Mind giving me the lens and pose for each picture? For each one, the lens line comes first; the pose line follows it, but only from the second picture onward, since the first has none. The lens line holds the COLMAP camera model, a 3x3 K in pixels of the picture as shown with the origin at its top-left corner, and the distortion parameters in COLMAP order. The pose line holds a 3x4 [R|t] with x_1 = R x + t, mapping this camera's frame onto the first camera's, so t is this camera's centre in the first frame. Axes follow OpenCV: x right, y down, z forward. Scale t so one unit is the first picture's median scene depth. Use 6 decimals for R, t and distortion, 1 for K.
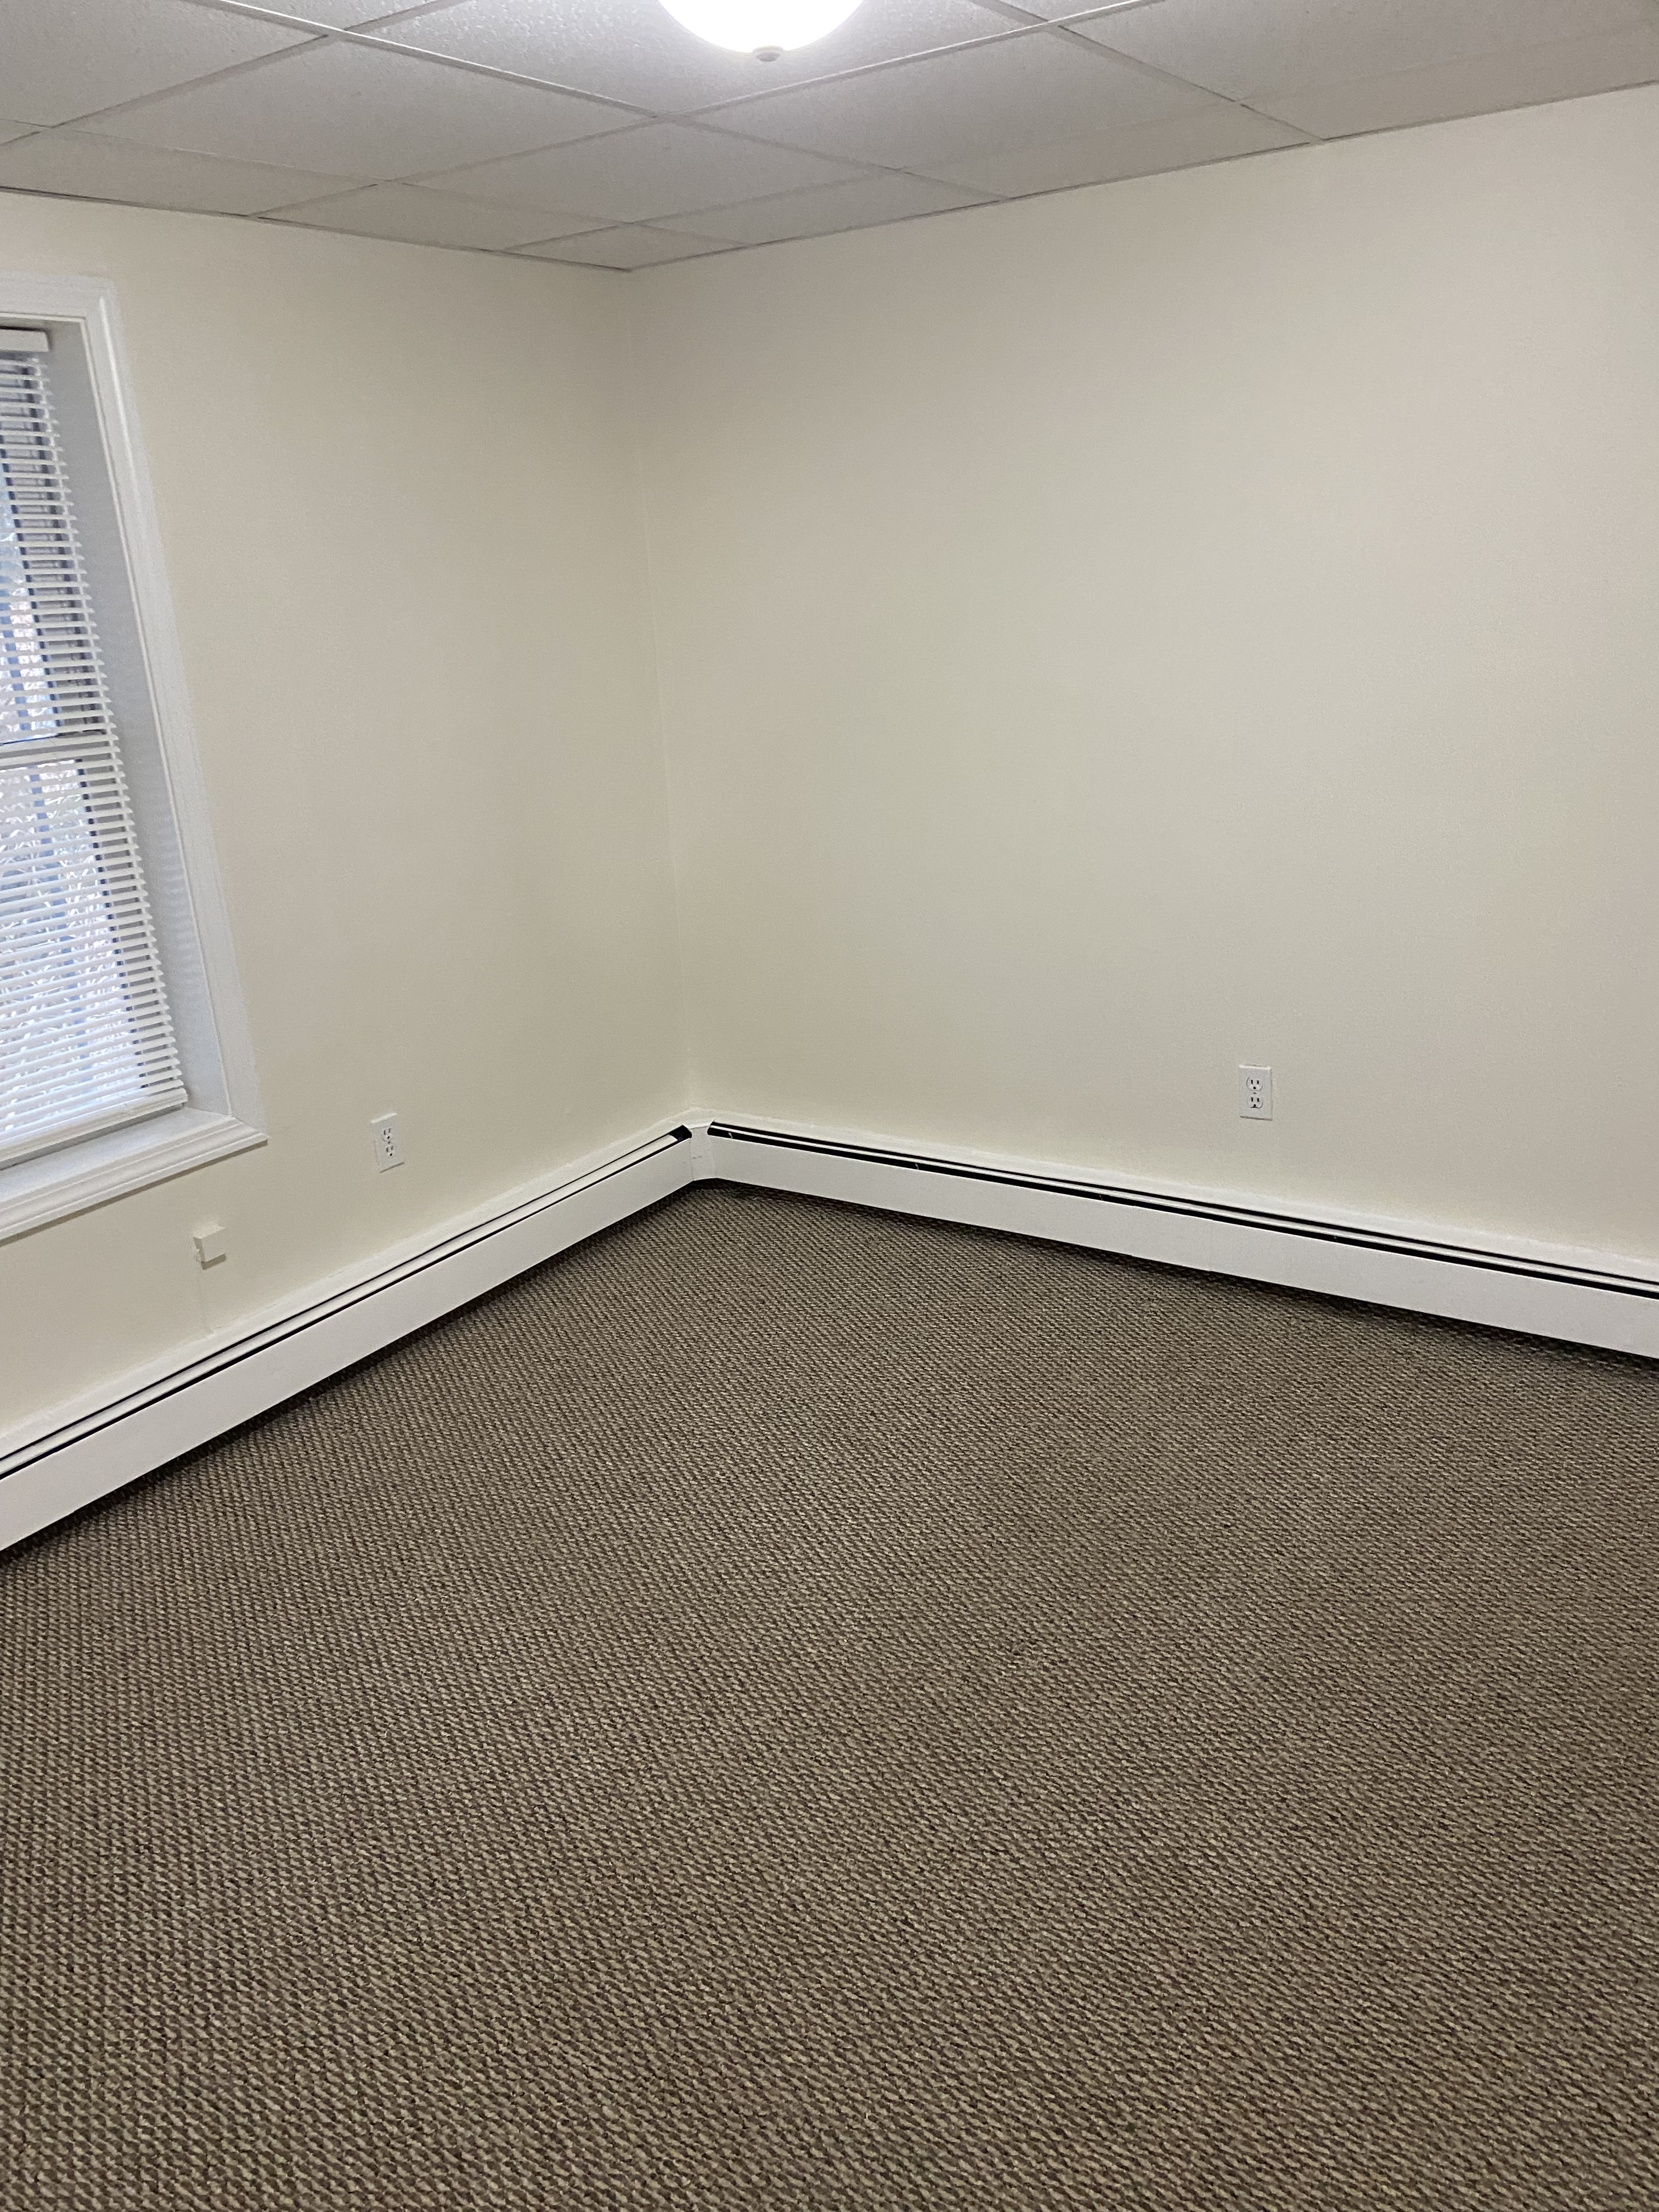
lens RADIAL K [[1688.9, 0, 829.9], [0, 1688.9, 1105.5], [0, 0, 1]] dist [0.052494, -0.035678]
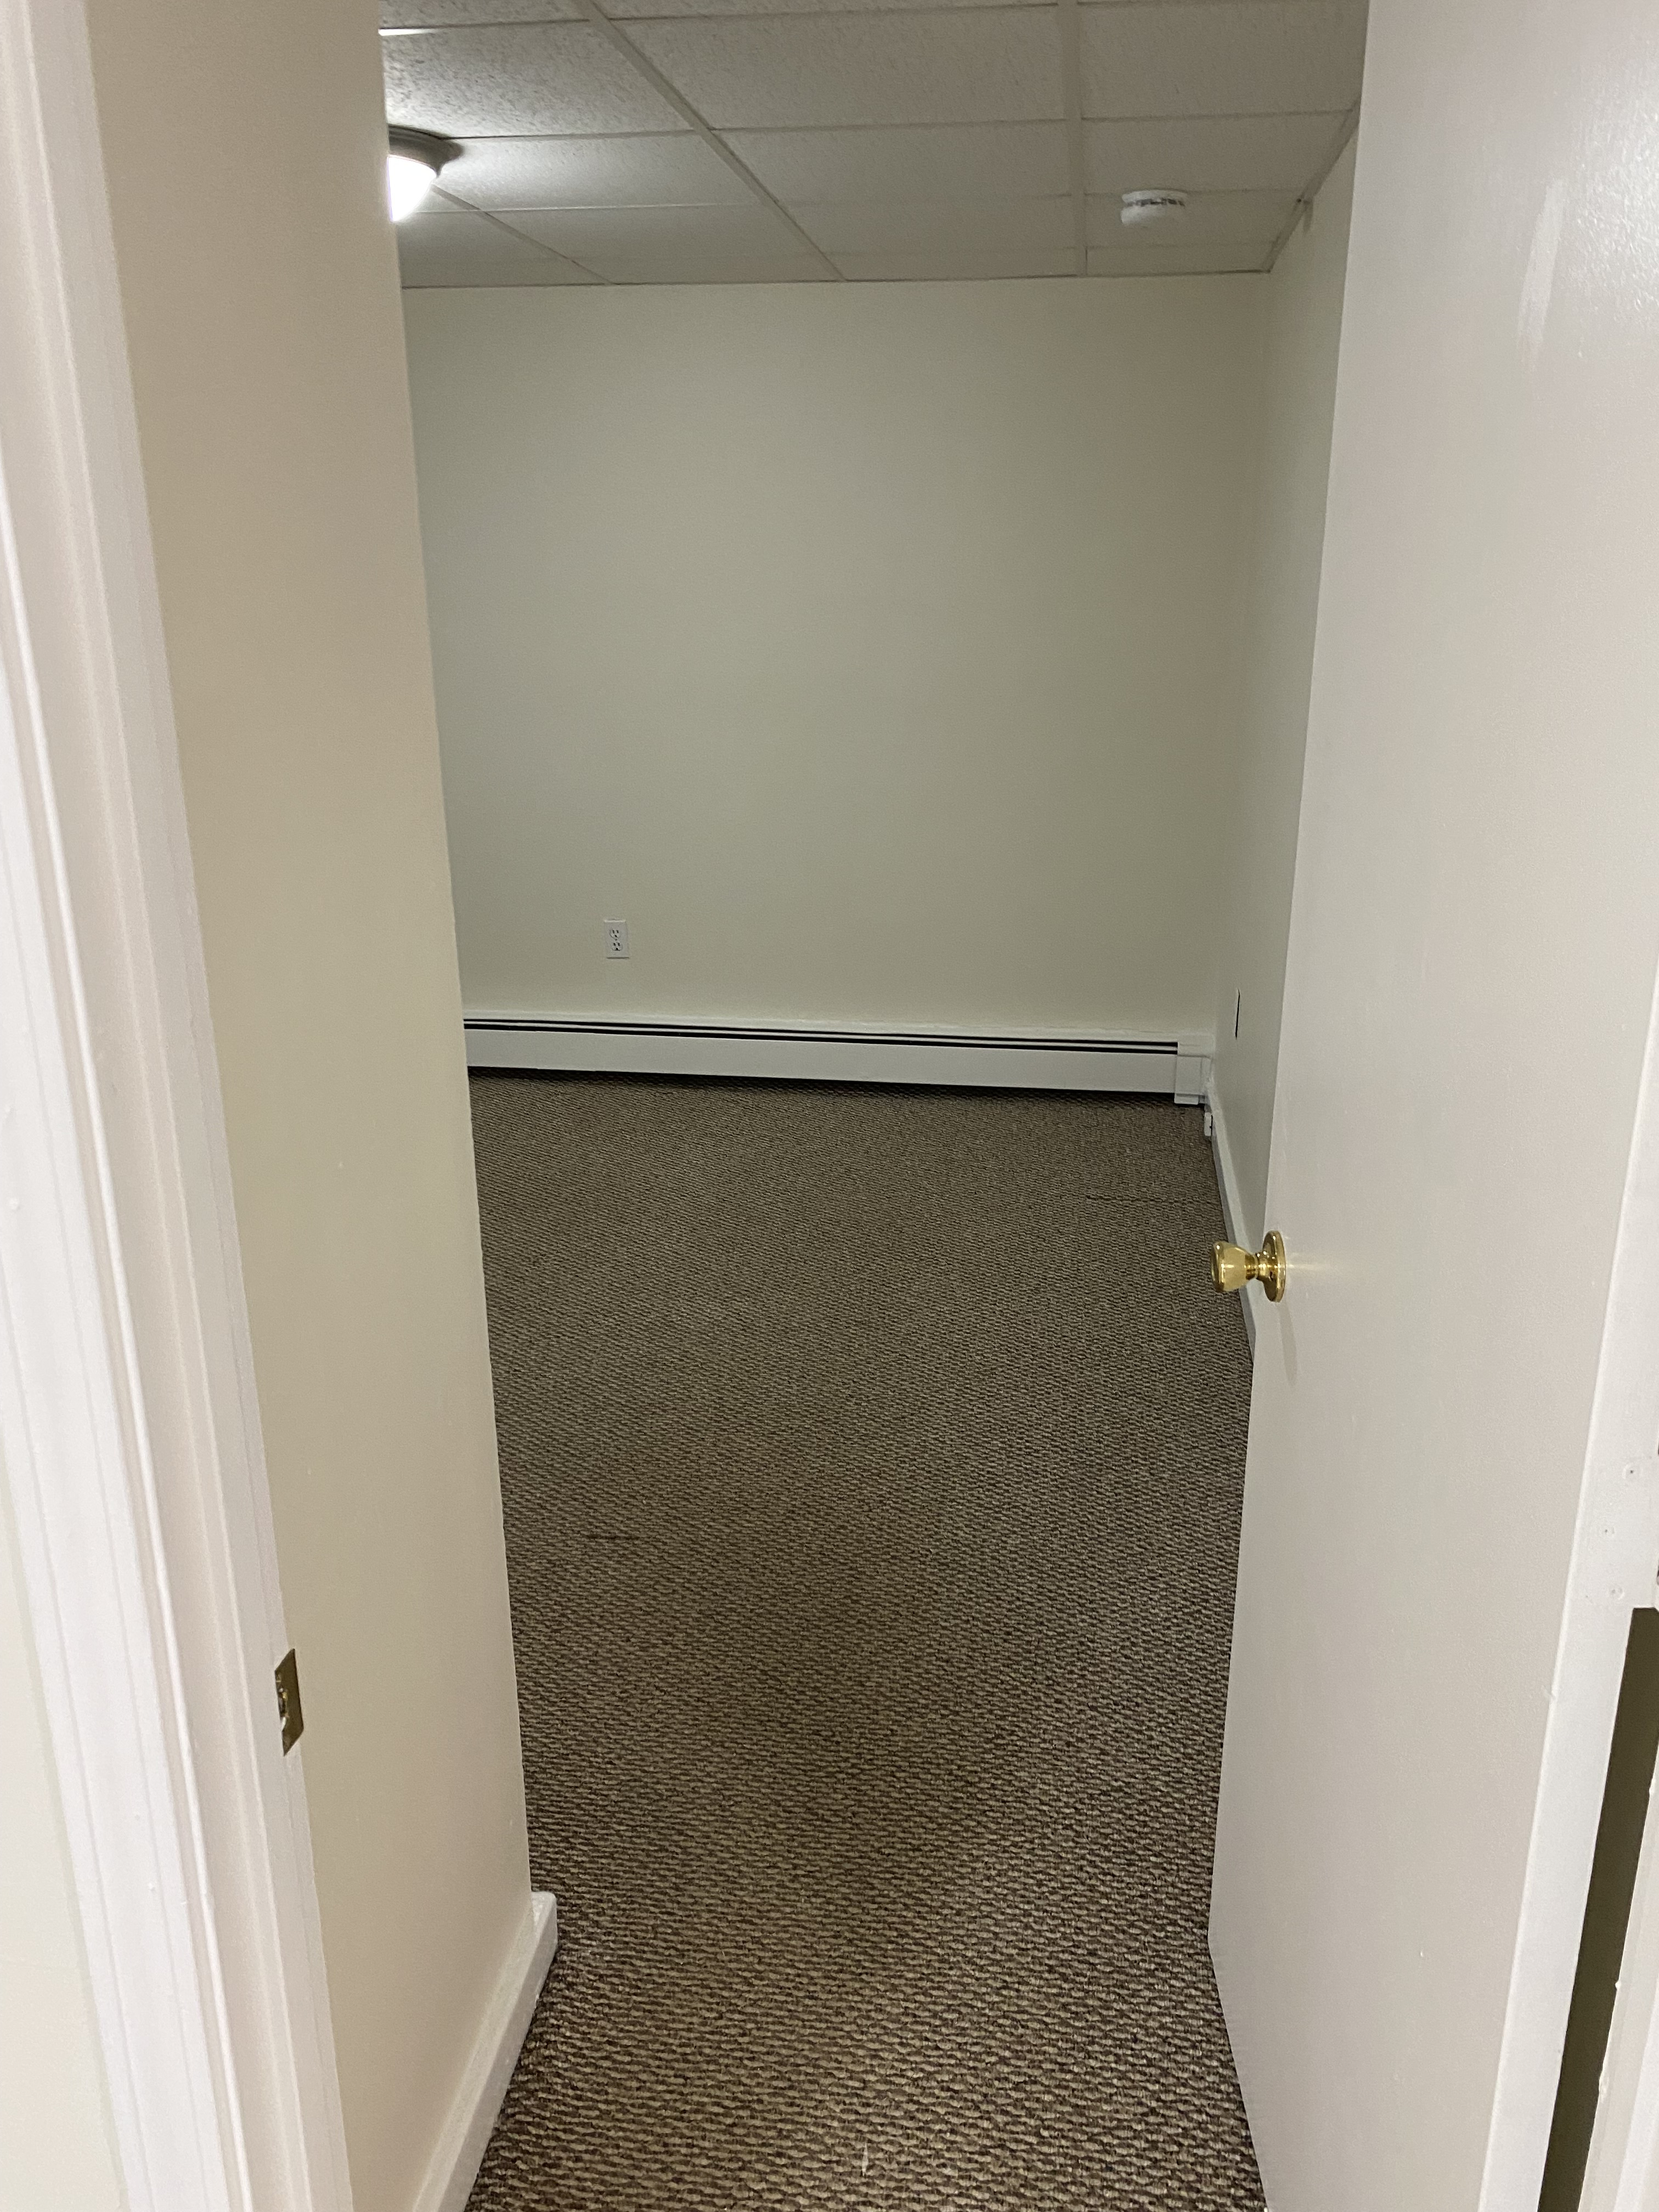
lens RADIAL K [[1688.9, 0, 829.2], [0, 1688.9, 1107.8], [0, 0, 1]] dist [0.052494, -0.035678]
pose [[0.898420, -0.089490, 0.429923, -0.275485], [0.096749, 0.995296, 0.004995, 0.191163], [-0.428347, 0.037107, 0.902852, -0.457334]]
